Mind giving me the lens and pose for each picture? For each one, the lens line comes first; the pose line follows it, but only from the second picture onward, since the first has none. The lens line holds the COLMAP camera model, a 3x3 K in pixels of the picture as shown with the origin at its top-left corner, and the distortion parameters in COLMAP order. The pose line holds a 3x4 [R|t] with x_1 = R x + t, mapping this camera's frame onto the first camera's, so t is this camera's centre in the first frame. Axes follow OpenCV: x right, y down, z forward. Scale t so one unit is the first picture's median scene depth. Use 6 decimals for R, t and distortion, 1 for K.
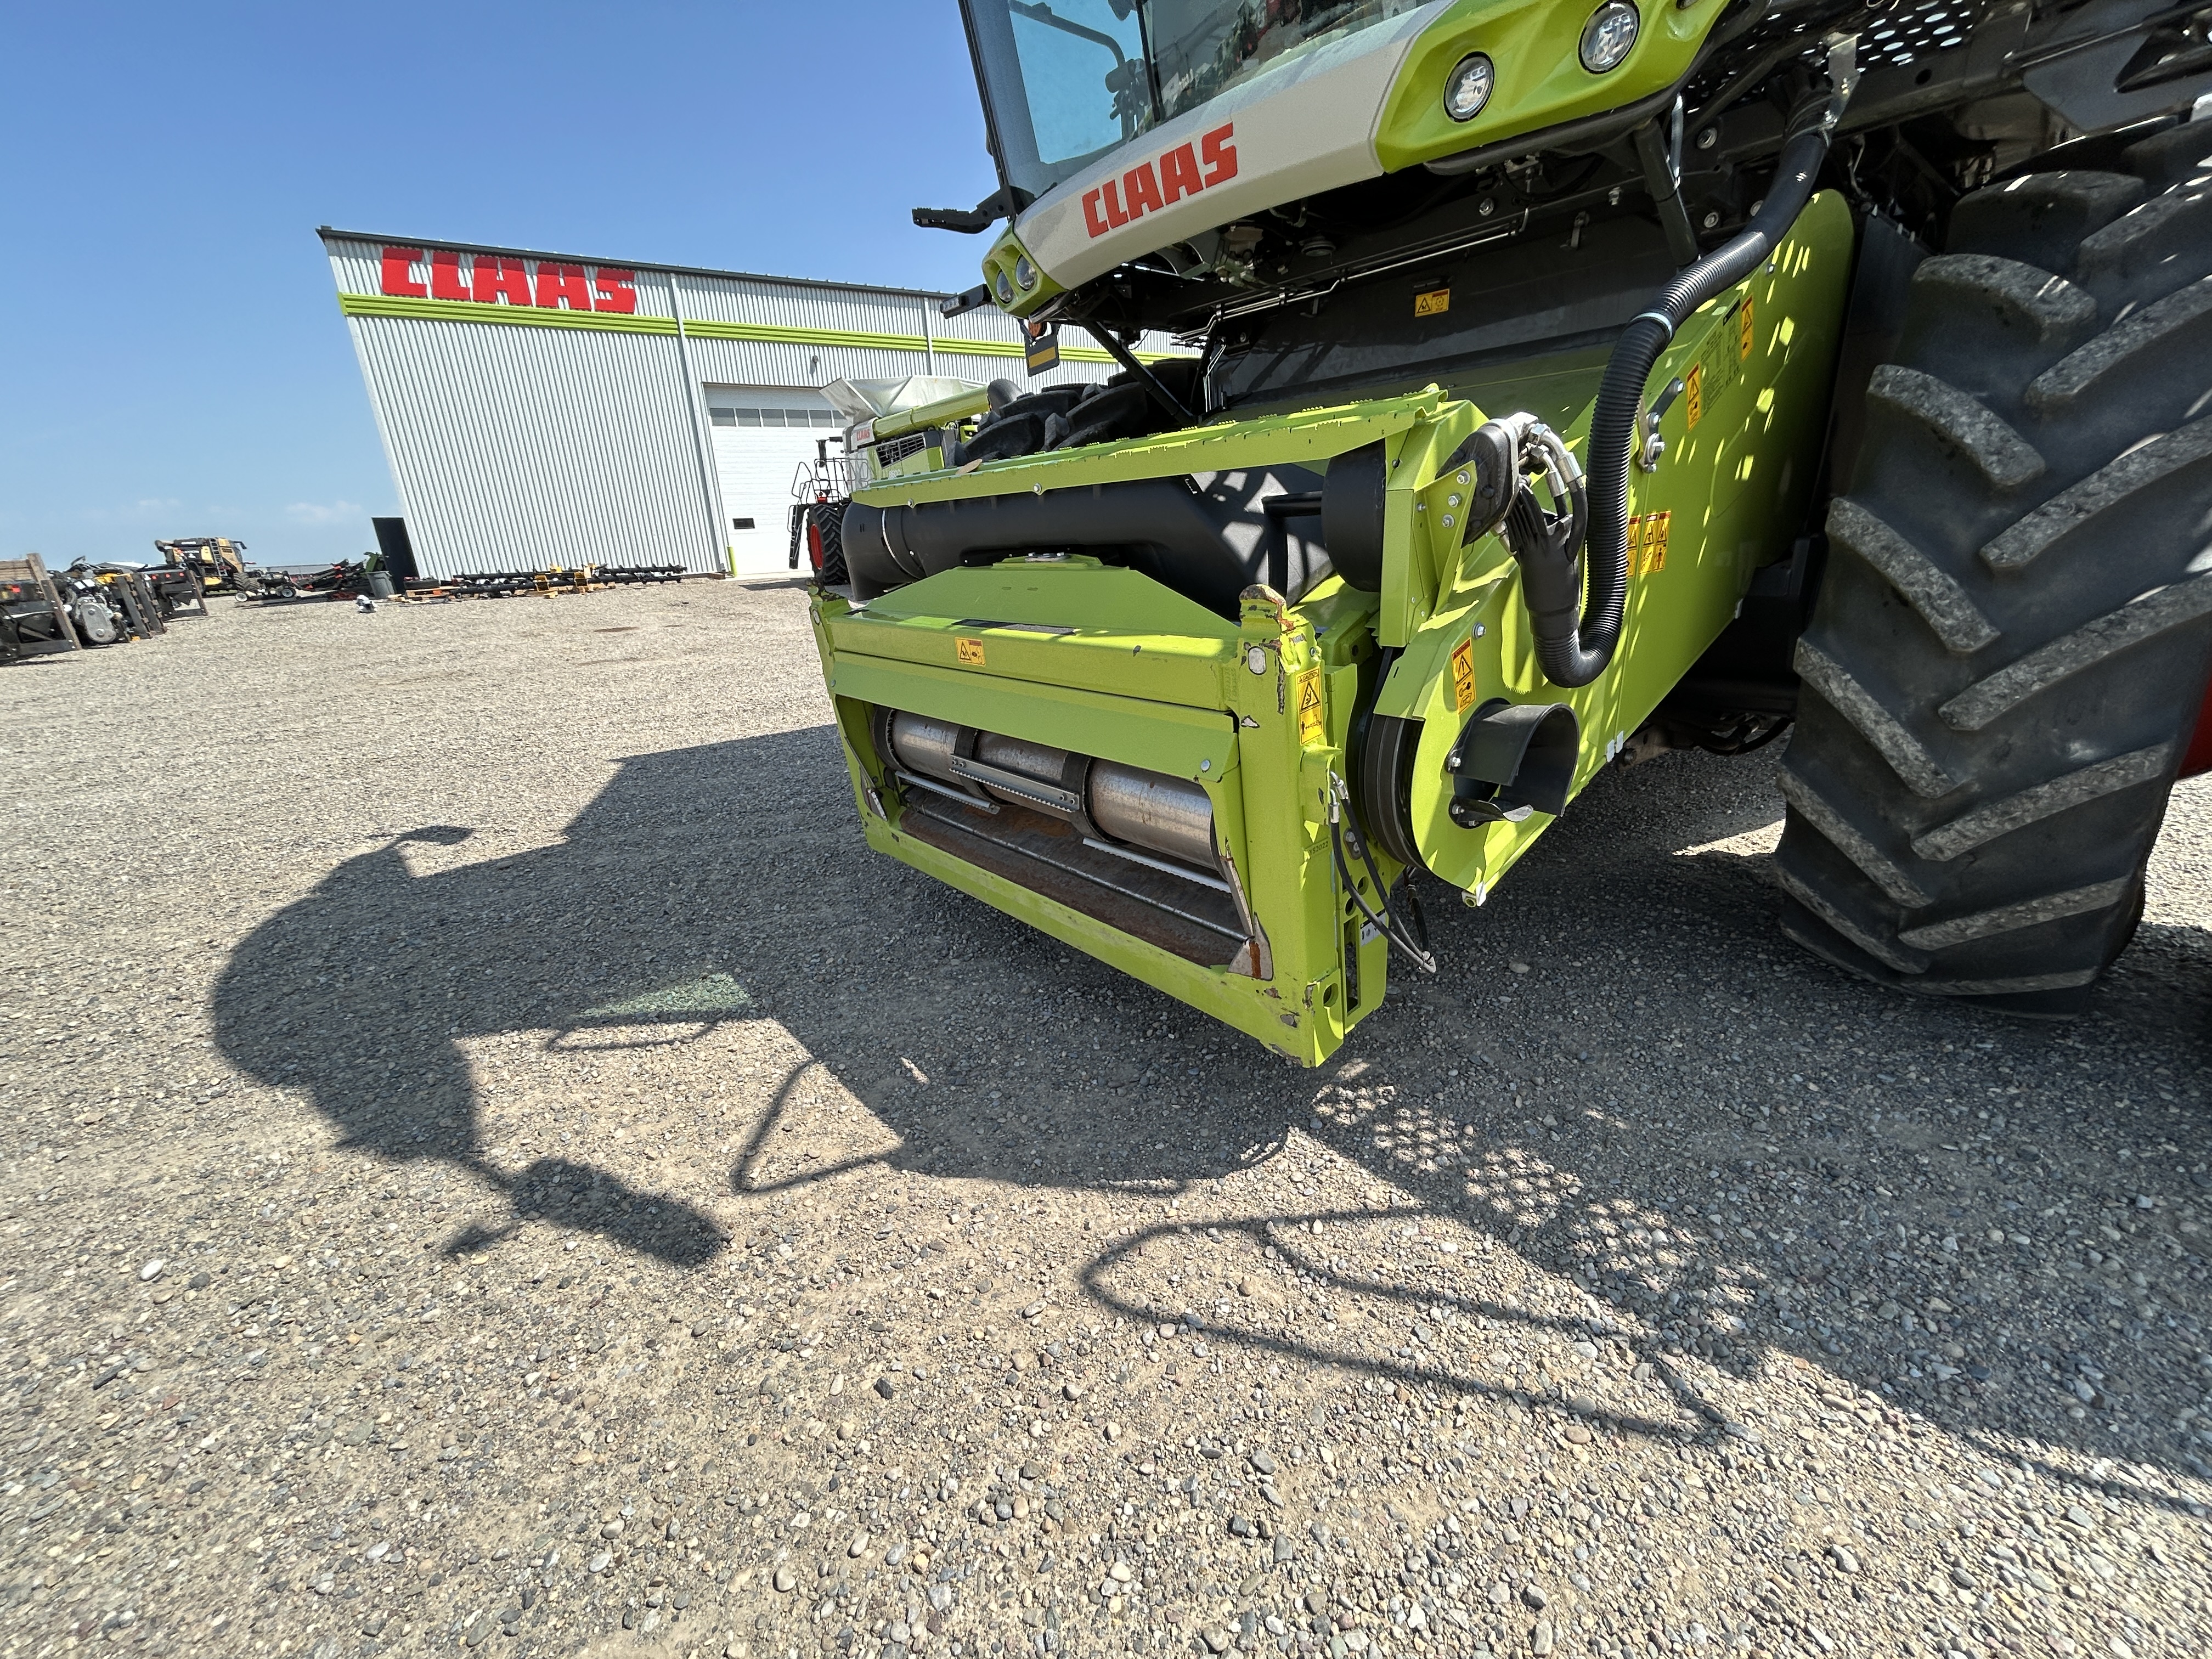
lens RADIAL K [[891.6, 0, 1103.3], [0, 891.6, 826.2], [0, 0, 1]] dist [-0.000485, 0.000184]
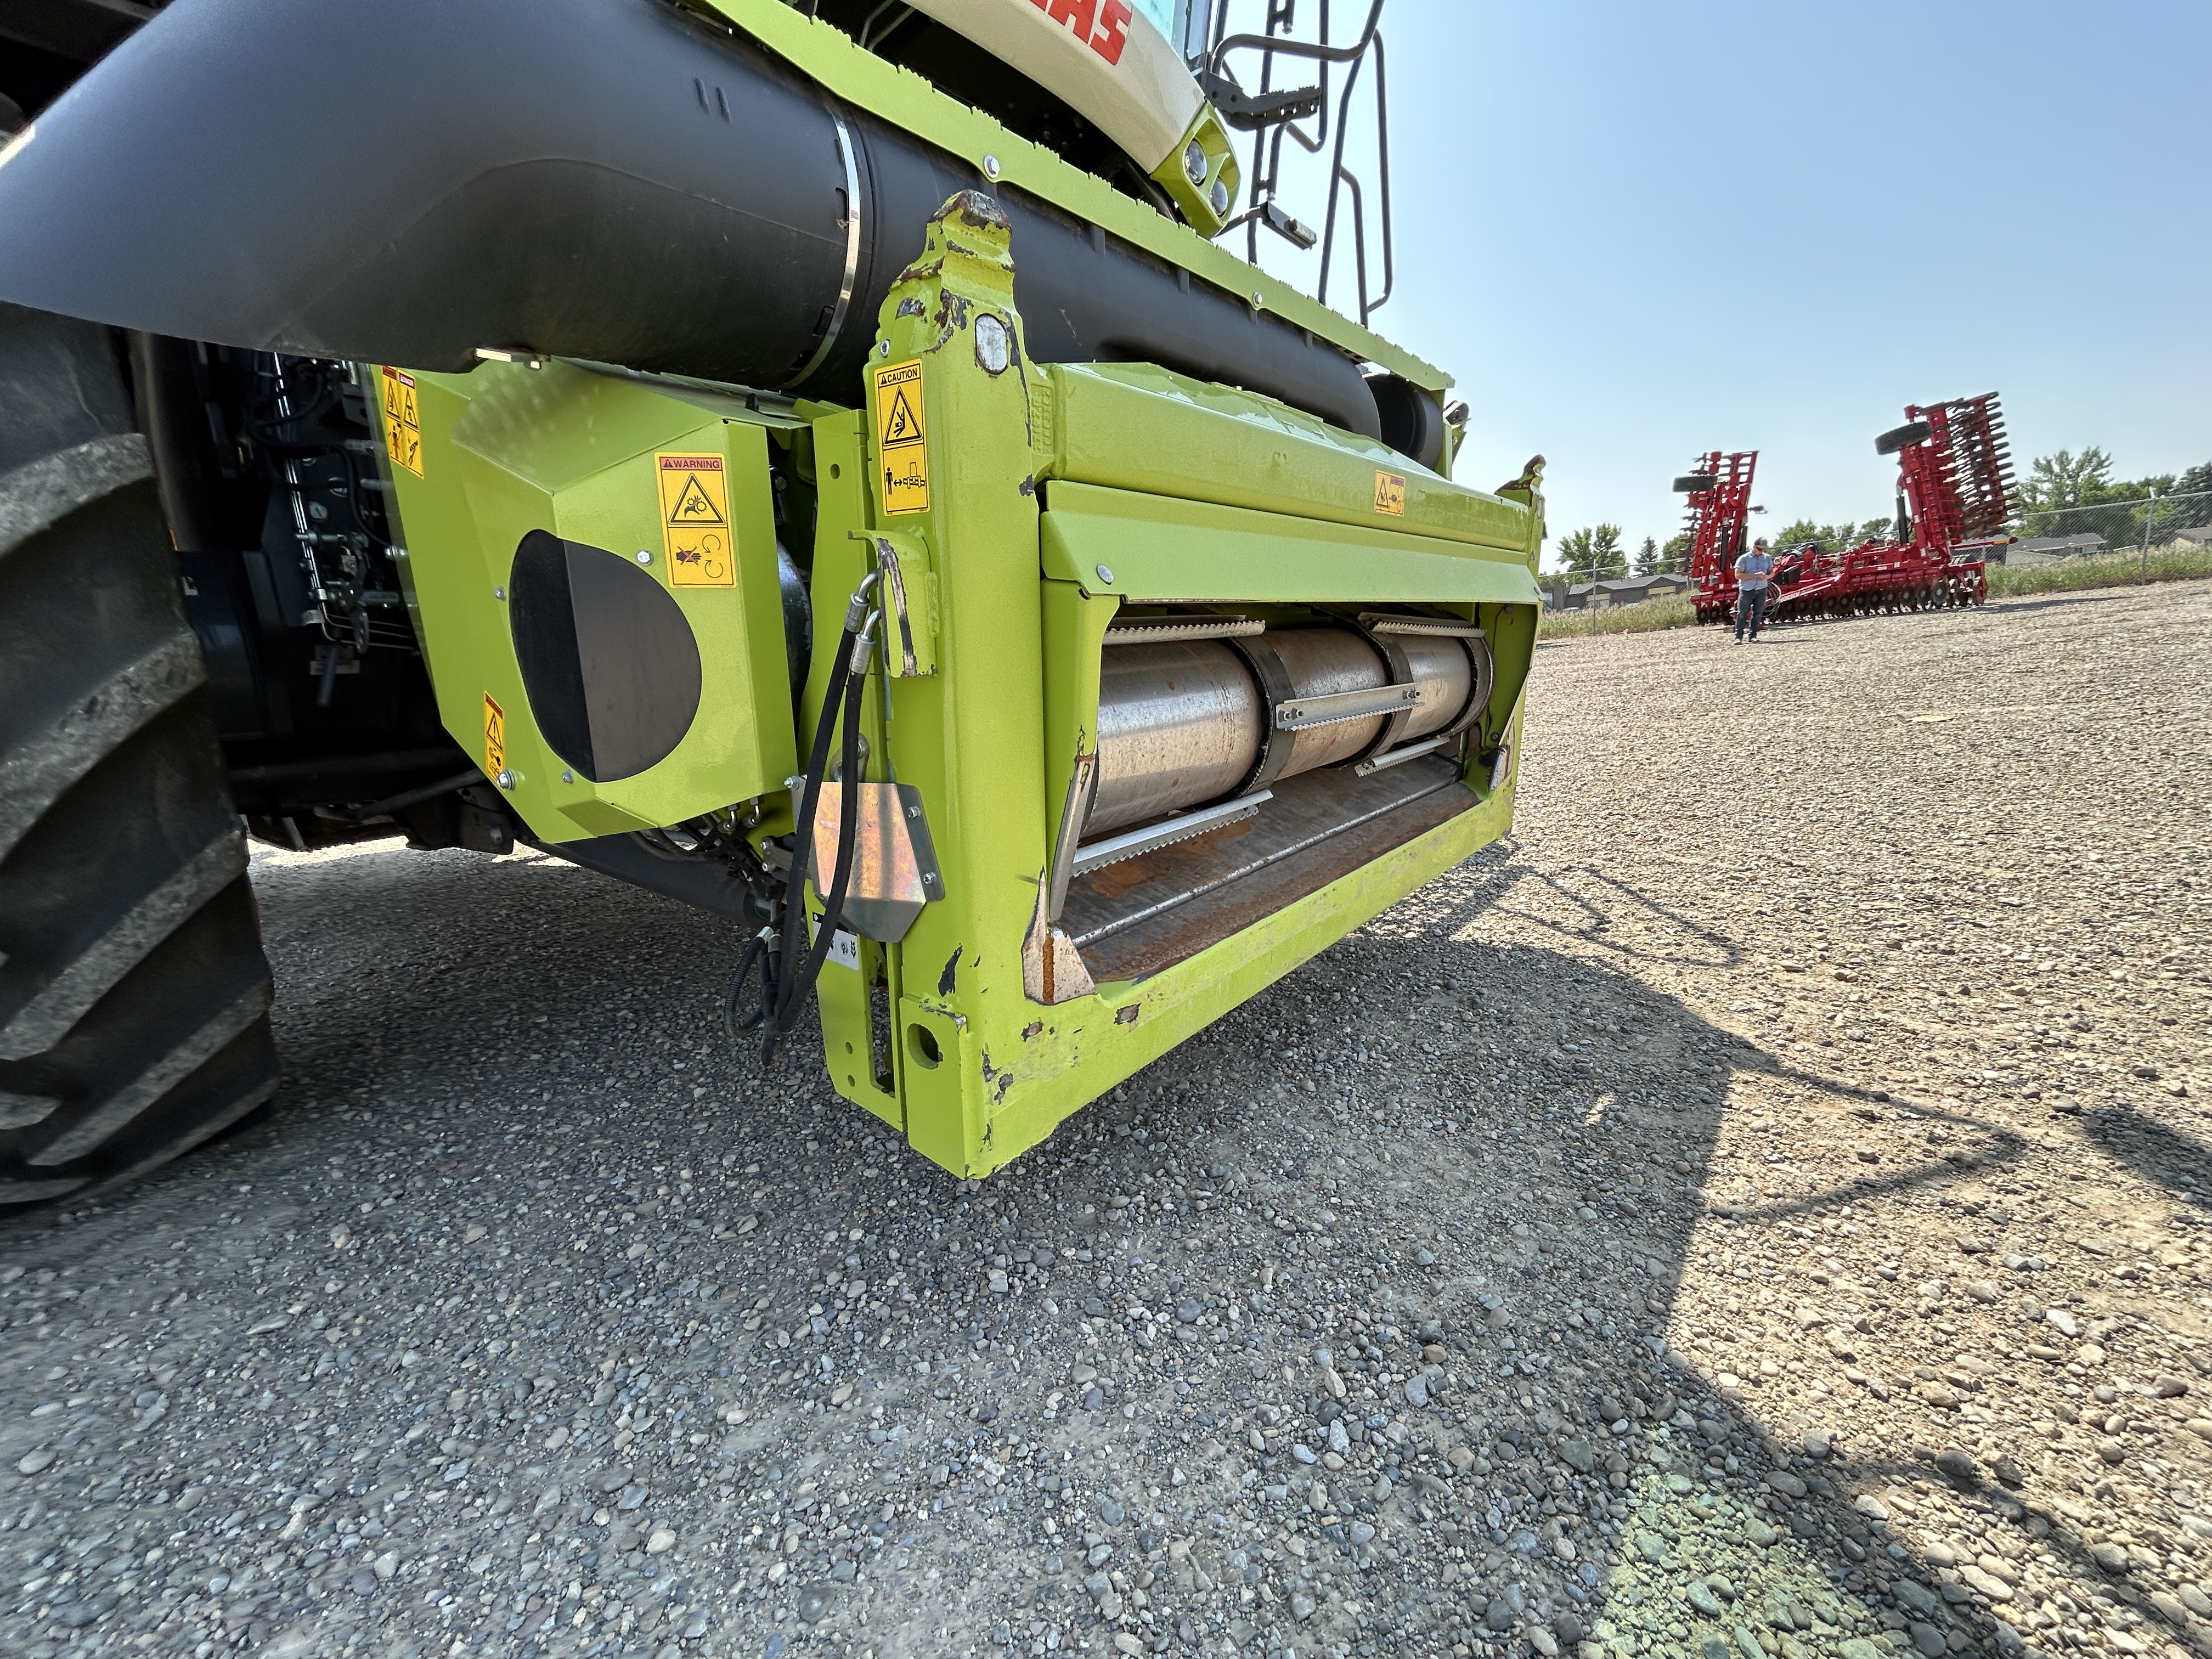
lens RADIAL K [[890.3, 0, 1092.9], [0, 890.3, 825.6], [0, 0, 1]] dist [-0.001713, -0.000818]
pose [[-0.169433, -0.100388, 0.980416, -0.904271], [0.386708, 0.908247, 0.159828, -0.185976], [-0.906504, 0.406214, -0.115066, 1.574938]]
